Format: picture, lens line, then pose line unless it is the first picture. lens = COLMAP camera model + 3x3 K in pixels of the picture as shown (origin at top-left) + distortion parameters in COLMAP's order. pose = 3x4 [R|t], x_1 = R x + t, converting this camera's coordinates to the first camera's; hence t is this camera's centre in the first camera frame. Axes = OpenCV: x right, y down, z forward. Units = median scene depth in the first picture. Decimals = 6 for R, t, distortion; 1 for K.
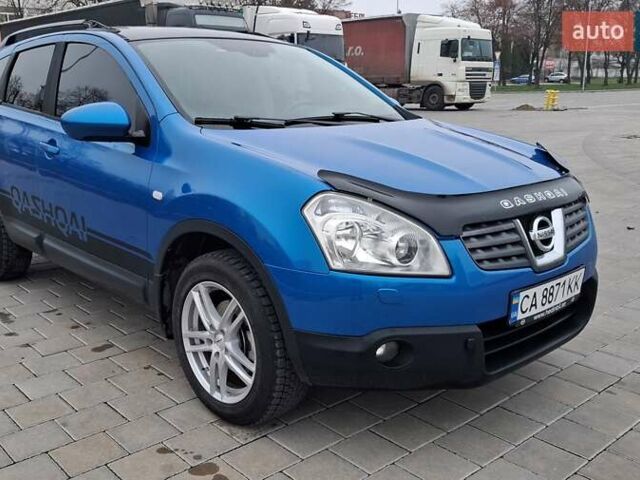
lens RADIAL K [[664.4, 0, 303.6], [0, 664.4, 249.8], [0, 0, 1]] dist [0.054323, -0.030880]
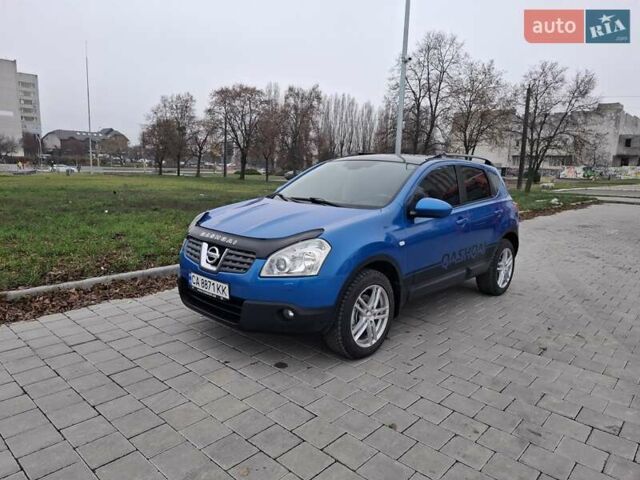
lens RADIAL K [[435.5, 0, 320.0], [0, 435.5, 240.0], [0, 0, 1]] dist [0.073845, -0.064612]
pose [[0.094720, 0.168784, -0.981091, 1.763102], [-0.289320, 0.947651, 0.135098, -0.356917], [0.952534, 0.271053, 0.138594, 1.159038]]
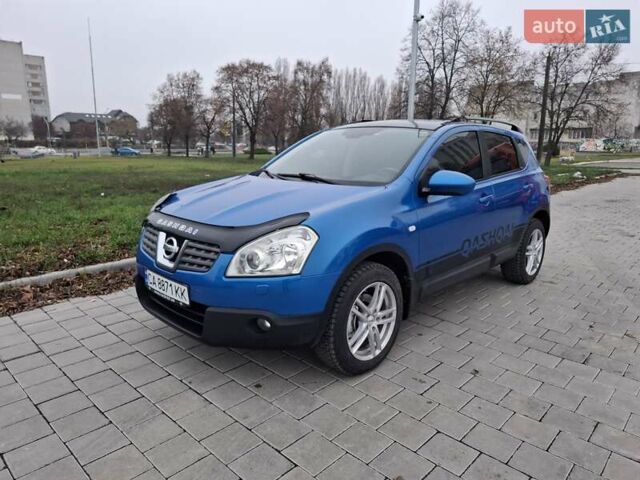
lens RADIAL K [[439.1, 0, 324.9], [0, 439.1, 239.8], [0, 0, 1]] dist [0.062859, -0.059429]
pose [[0.078716, 0.212372, -0.974013, 1.476624], [-0.270727, 0.944881, 0.184141, -0.352583], [0.959432, 0.249197, 0.131872, 1.259967]]
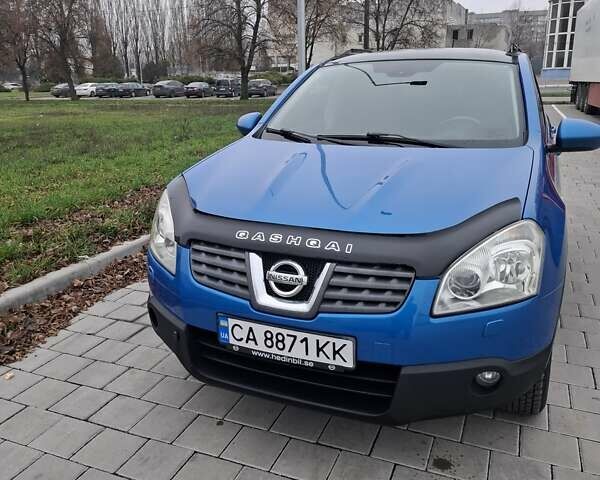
lens RADIAL K [[538.3, 0, 300.0], [0, 538.3, 240.0], [0, 0, 1]] dist [0.123441, -0.150247]
pose [[0.428595, 0.256540, -0.866310, 1.064561], [-0.221464, 0.959420, 0.174546, -0.225172], [0.875934, 0.117047, 0.468017, 0.672594]]
